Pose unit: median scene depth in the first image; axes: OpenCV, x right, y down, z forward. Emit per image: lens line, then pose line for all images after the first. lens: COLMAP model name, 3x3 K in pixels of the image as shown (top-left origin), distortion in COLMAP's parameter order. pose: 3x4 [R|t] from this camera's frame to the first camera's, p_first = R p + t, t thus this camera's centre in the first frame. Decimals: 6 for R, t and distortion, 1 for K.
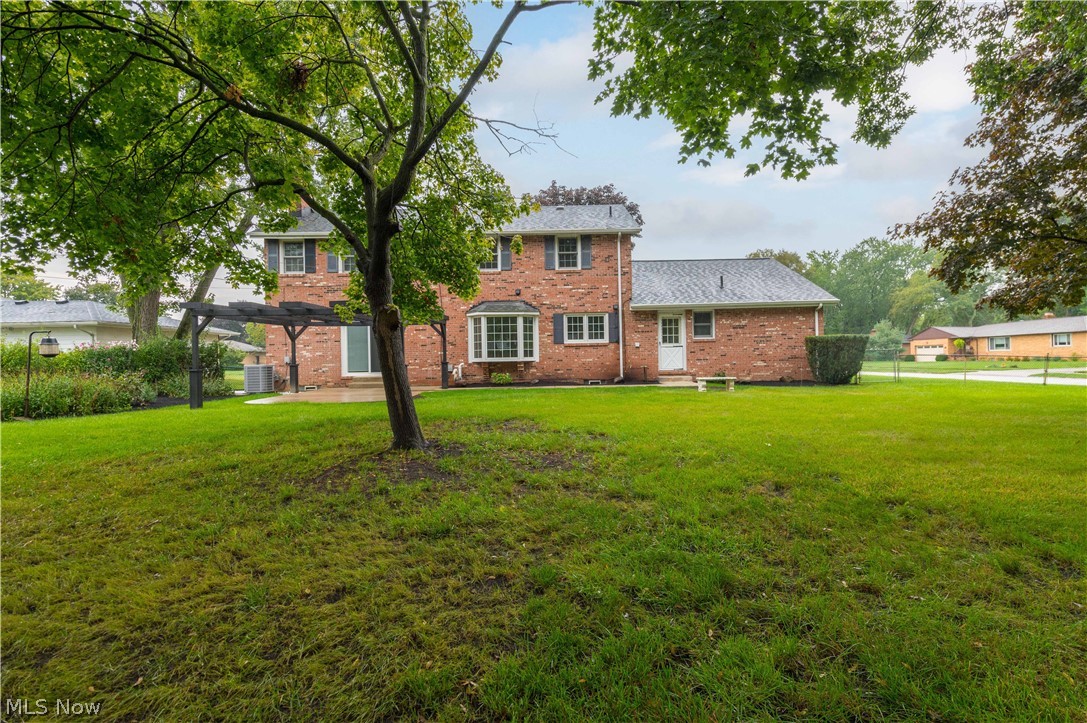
lens RADIAL K [[492.5, 0, 540.7], [0, 492.5, 361.0], [0, 0, 1]] dist [-0.001349, -0.000720]
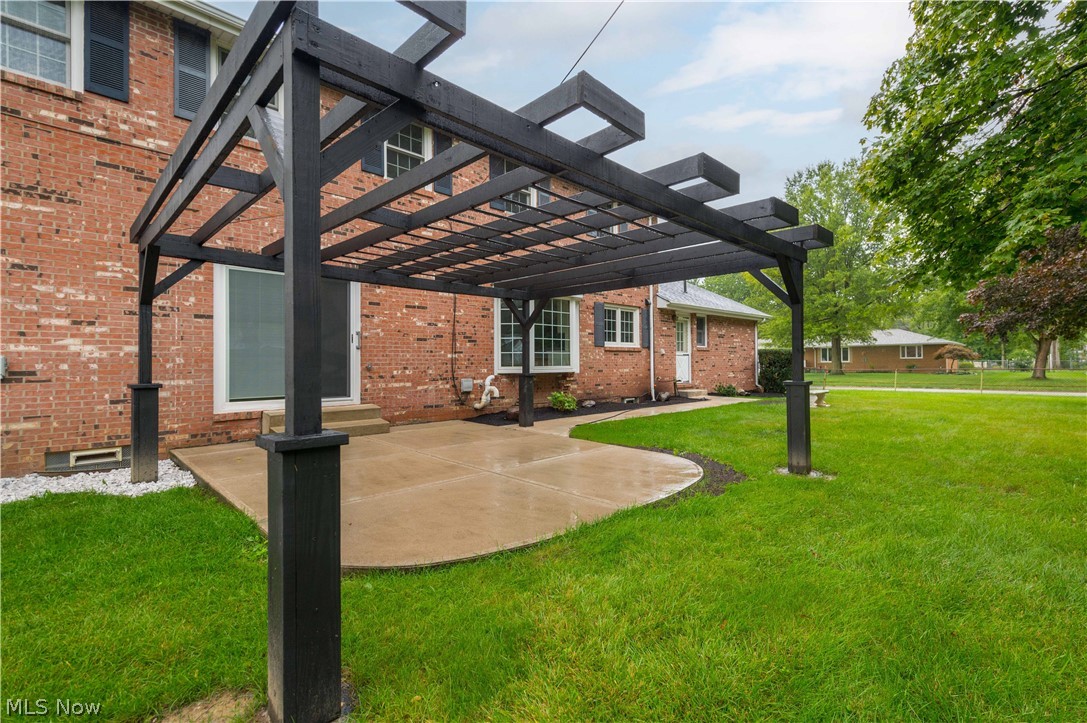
lens RADIAL K [[492.5, 0, 545.2], [0, 492.5, 362.0], [0, 0, 1]] dist [-0.001349, -0.000720]
pose [[0.695563, 0.015513, 0.718298, -0.501891], [-0.006127, 0.999859, -0.015661, -0.002716], [-0.718439, 0.006492, 0.695560, 0.577149]]
